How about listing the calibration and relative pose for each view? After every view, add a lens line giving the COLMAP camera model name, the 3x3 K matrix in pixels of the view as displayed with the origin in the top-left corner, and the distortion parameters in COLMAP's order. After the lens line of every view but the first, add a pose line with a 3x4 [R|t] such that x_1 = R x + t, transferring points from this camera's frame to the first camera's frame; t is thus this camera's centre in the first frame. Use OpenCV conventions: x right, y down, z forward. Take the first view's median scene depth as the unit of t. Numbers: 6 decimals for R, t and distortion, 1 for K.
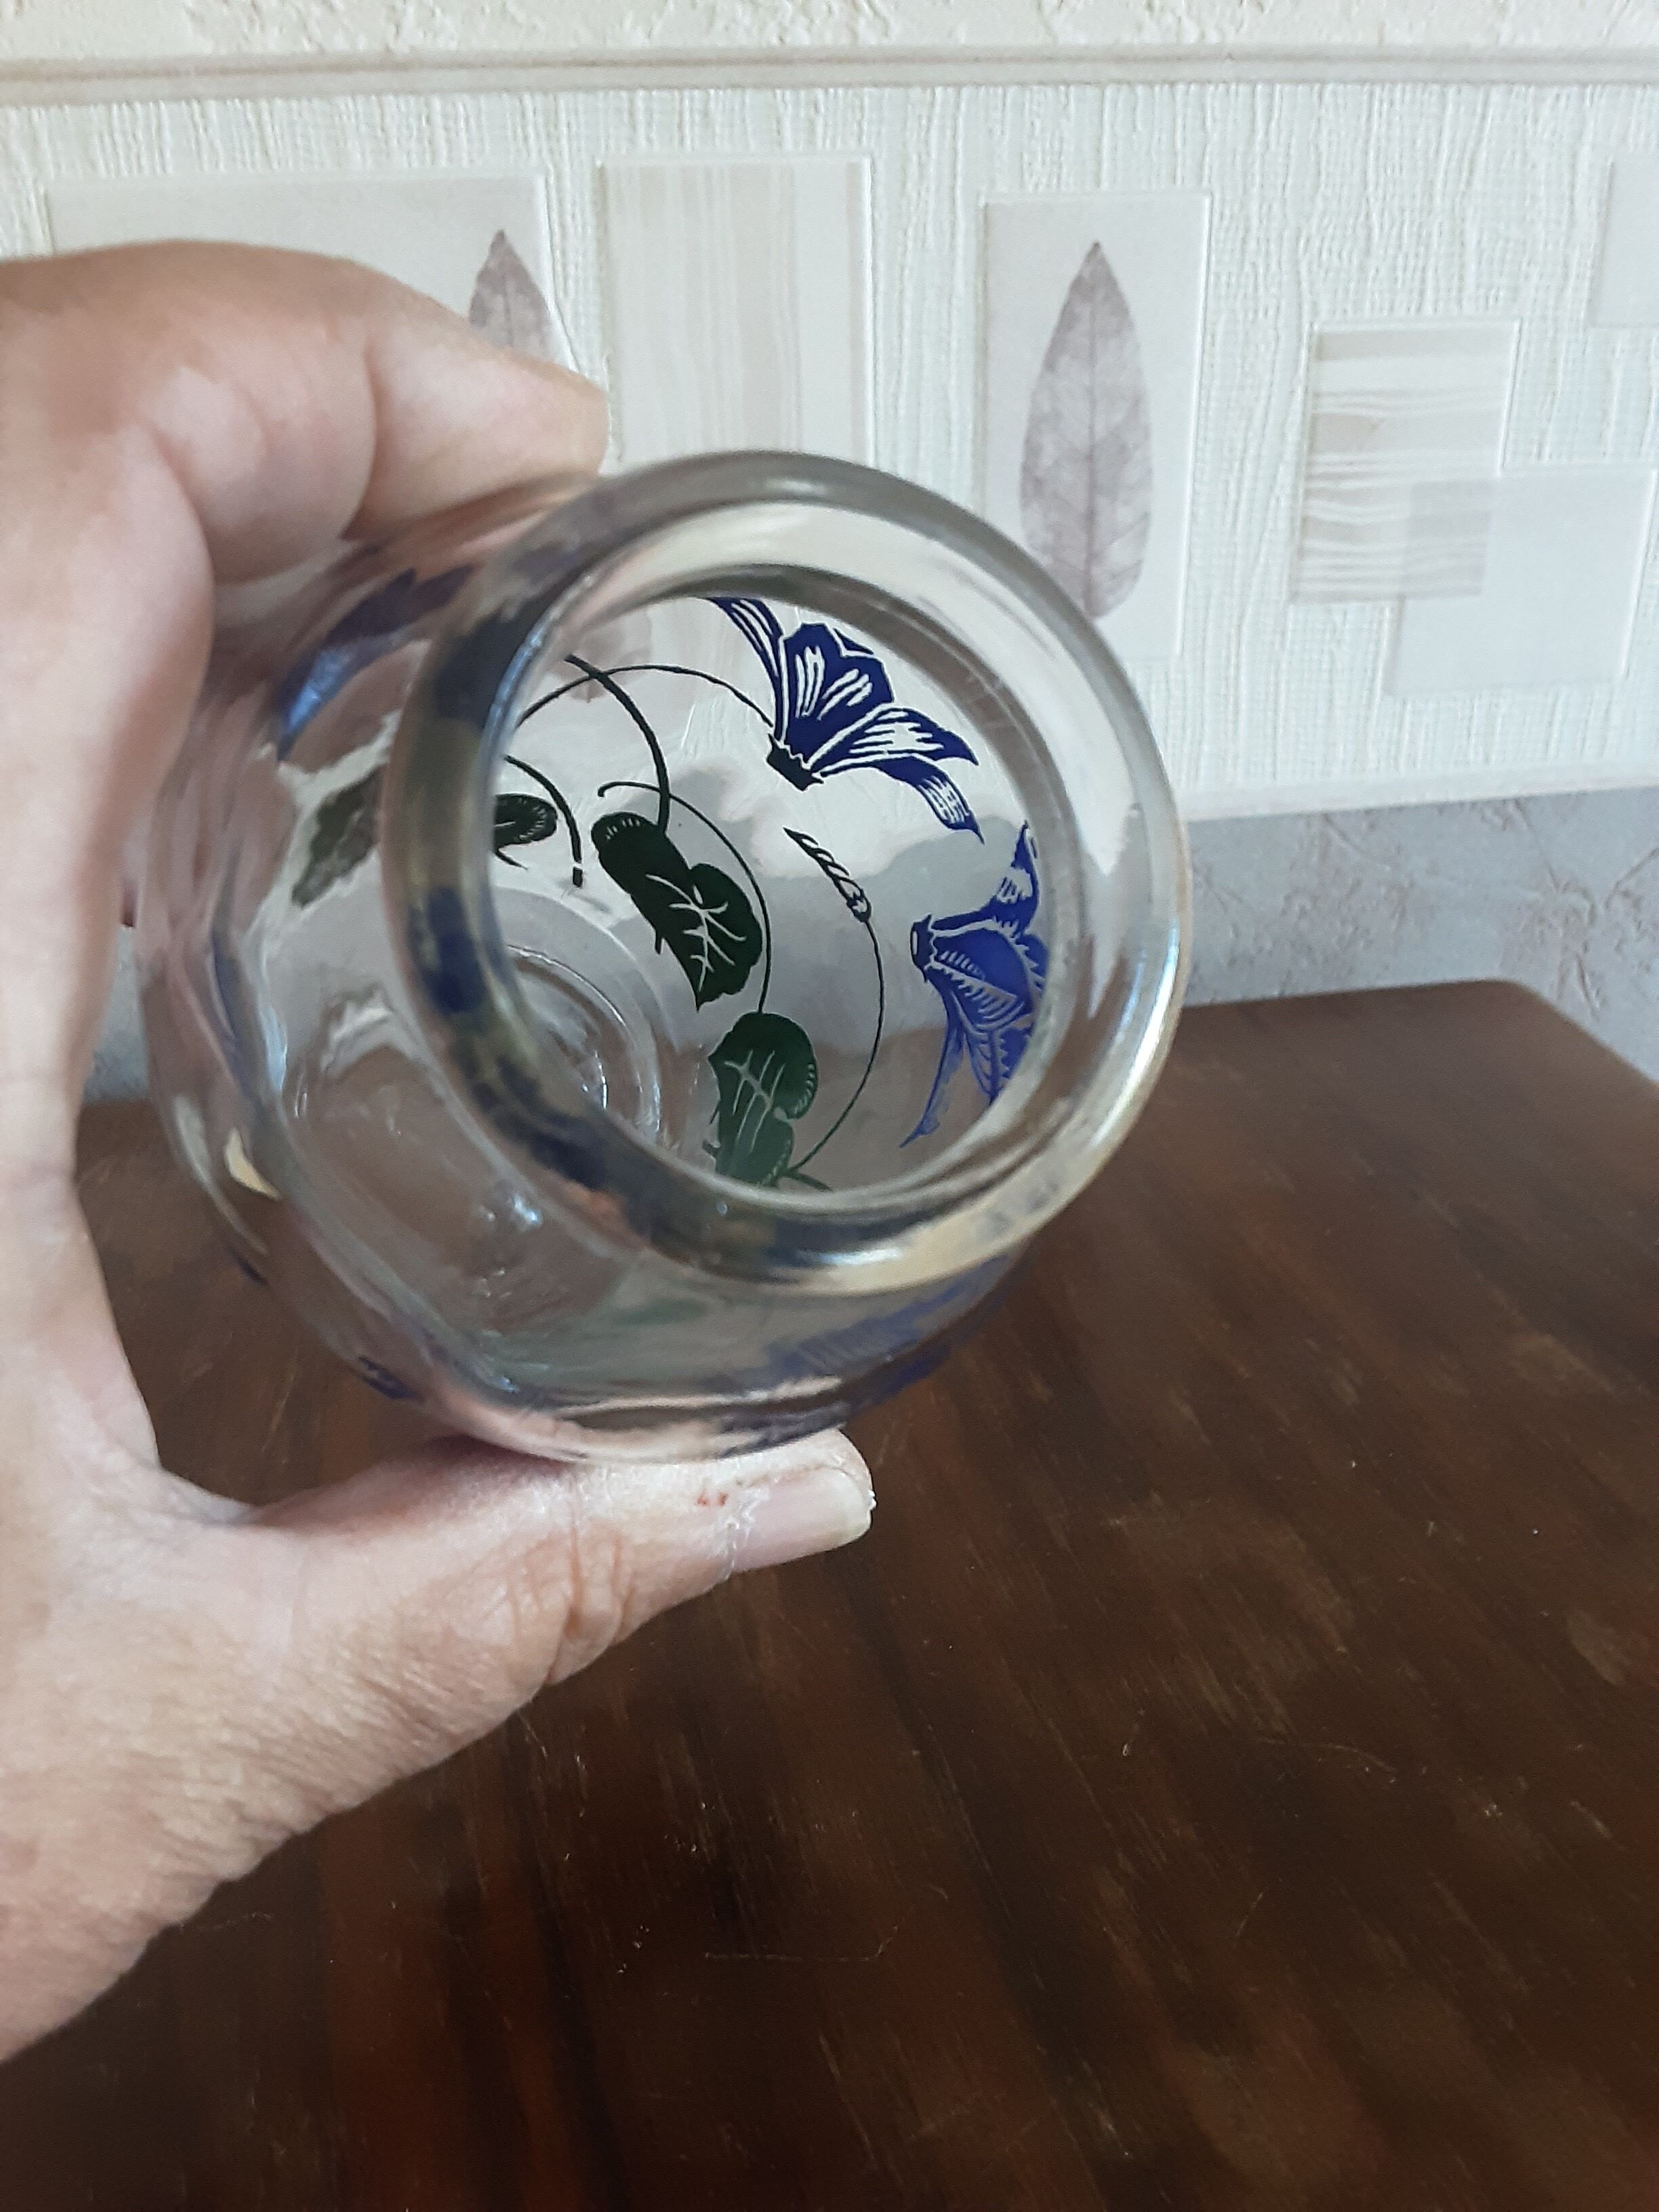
lens RADIAL K [[1870.6, 0, 803.4], [0, 1870.6, 1123.8], [0, 0, 1]] dist [0.040165, -0.112704]
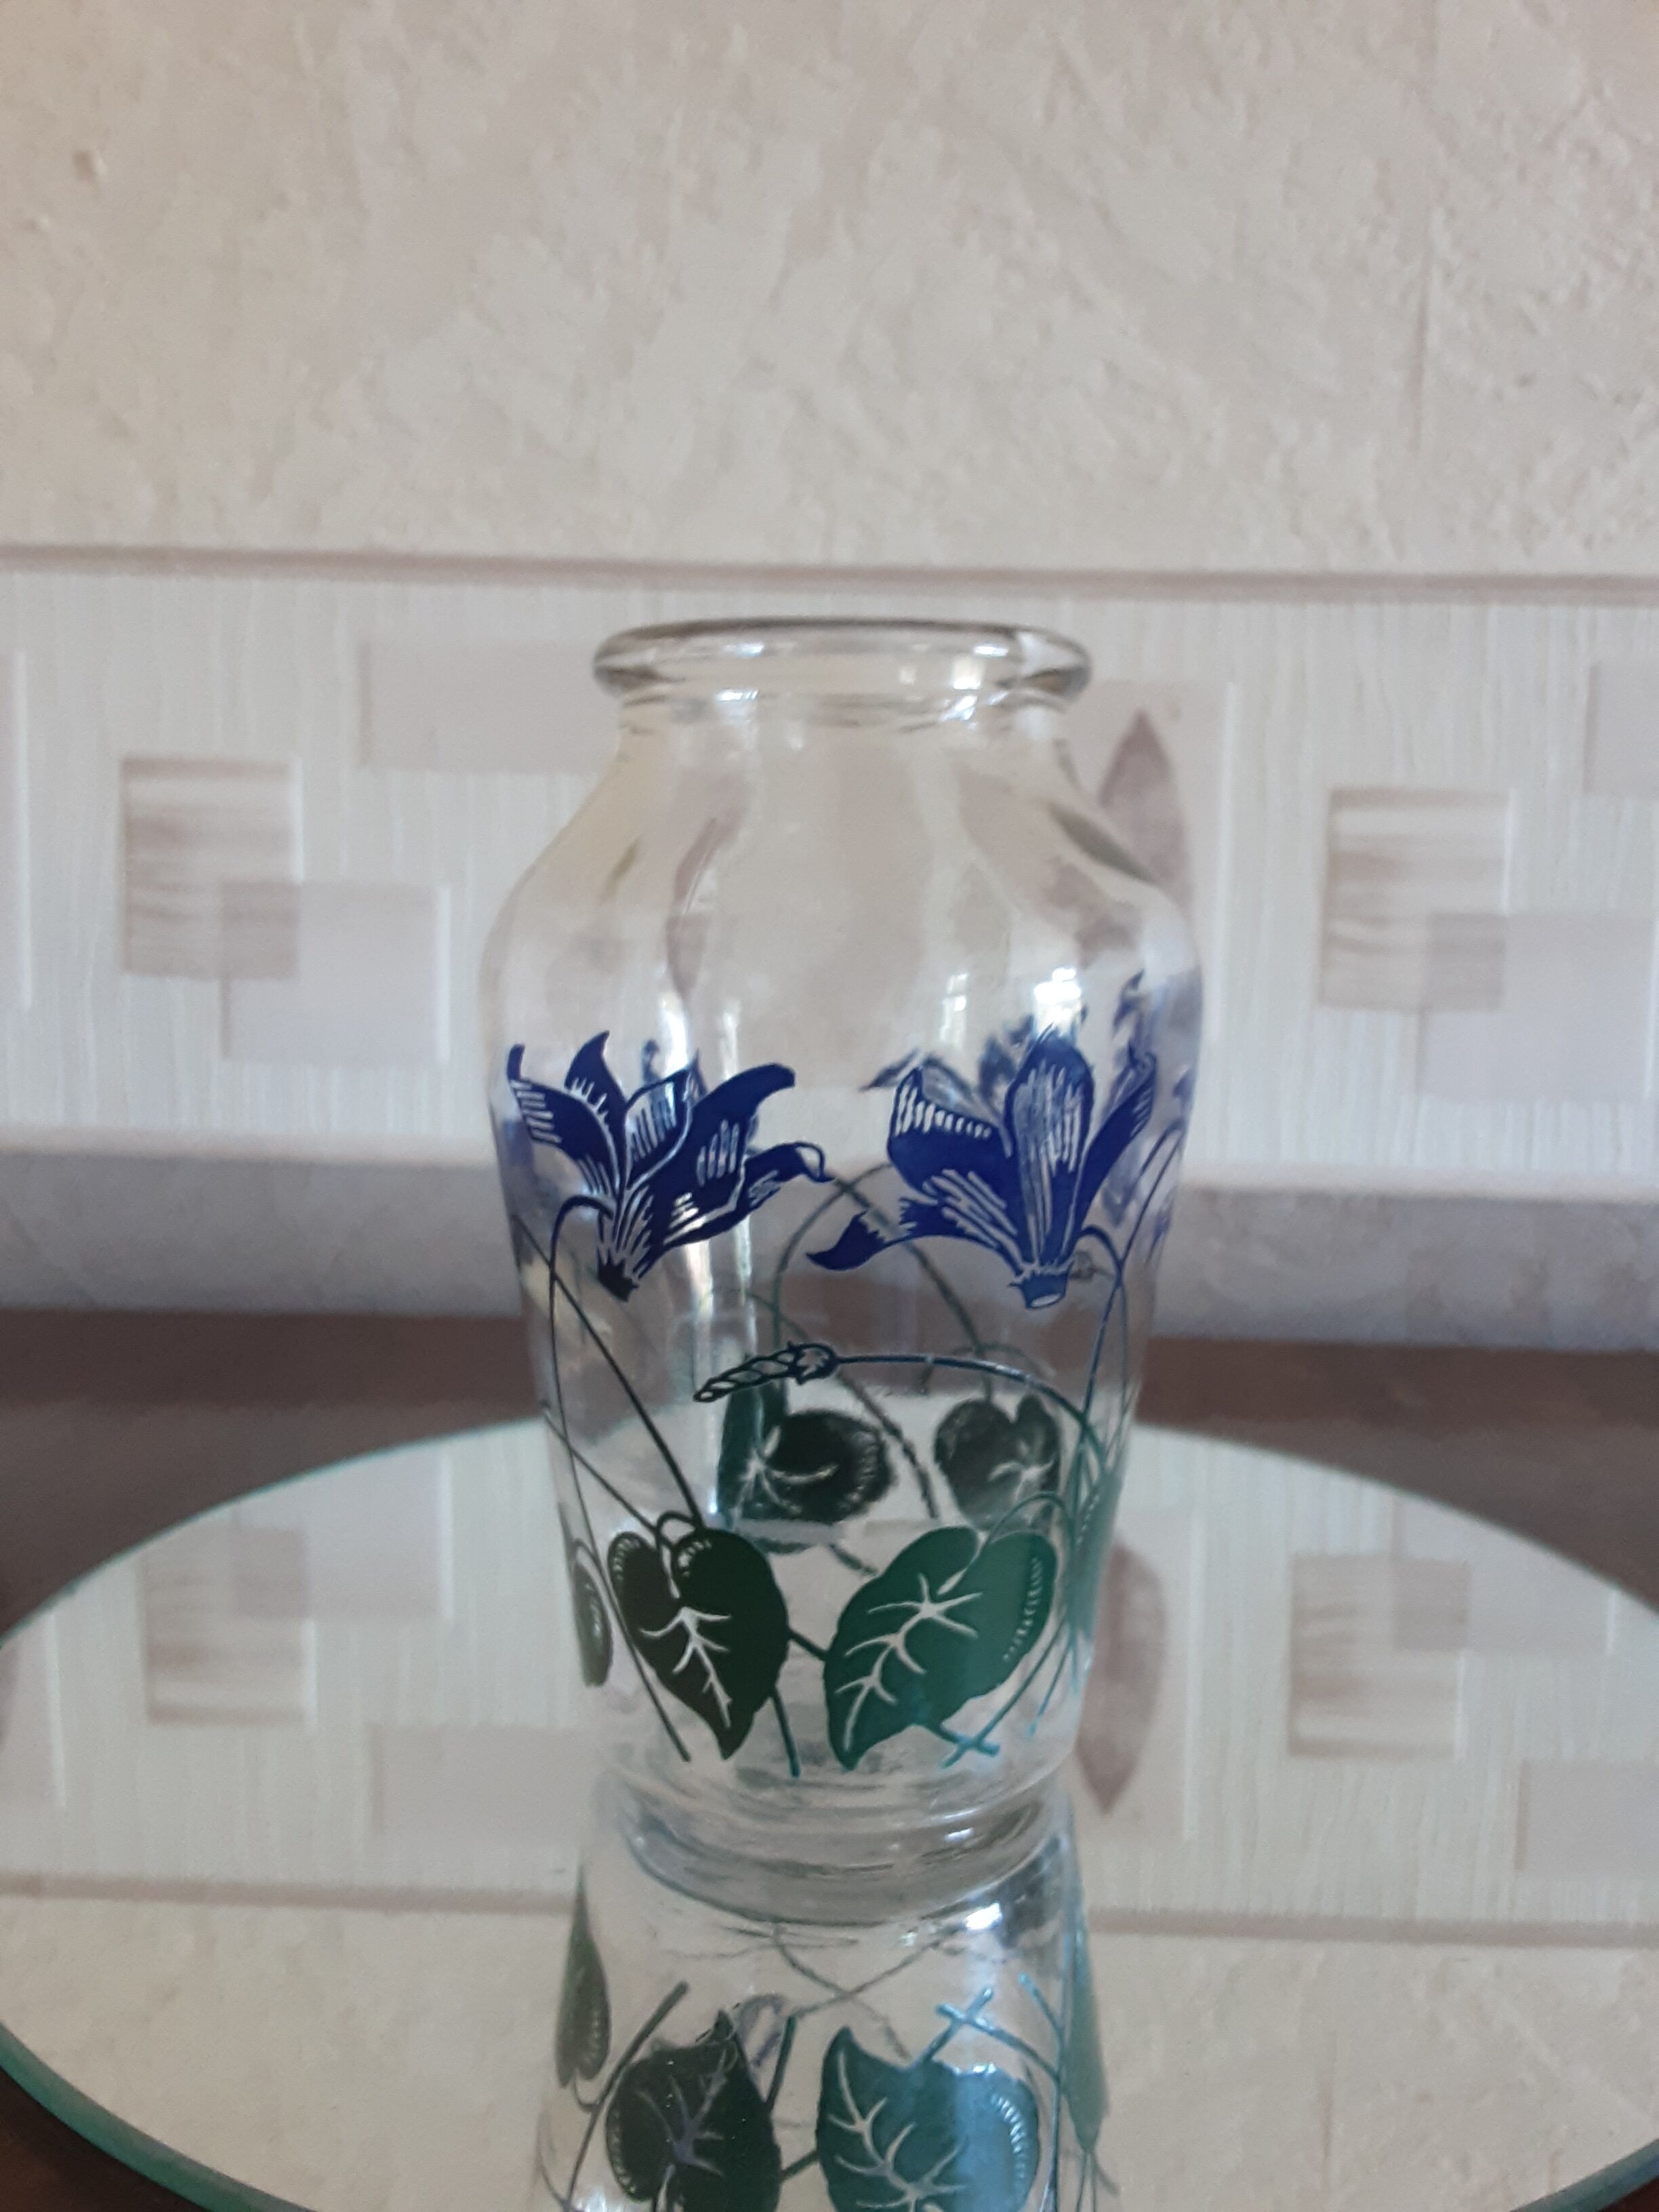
lens RADIAL K [[1870.6, 0, 806.8], [0, 1870.6, 1085.6], [0, 0, 1]] dist [0.040165, -0.112704]
pose [[0.971433, 0.068067, -0.227342, 0.227200], [-0.139691, 0.938445, -0.315924, 0.187559], [0.191844, 0.338656, 0.921145, -0.116068]]
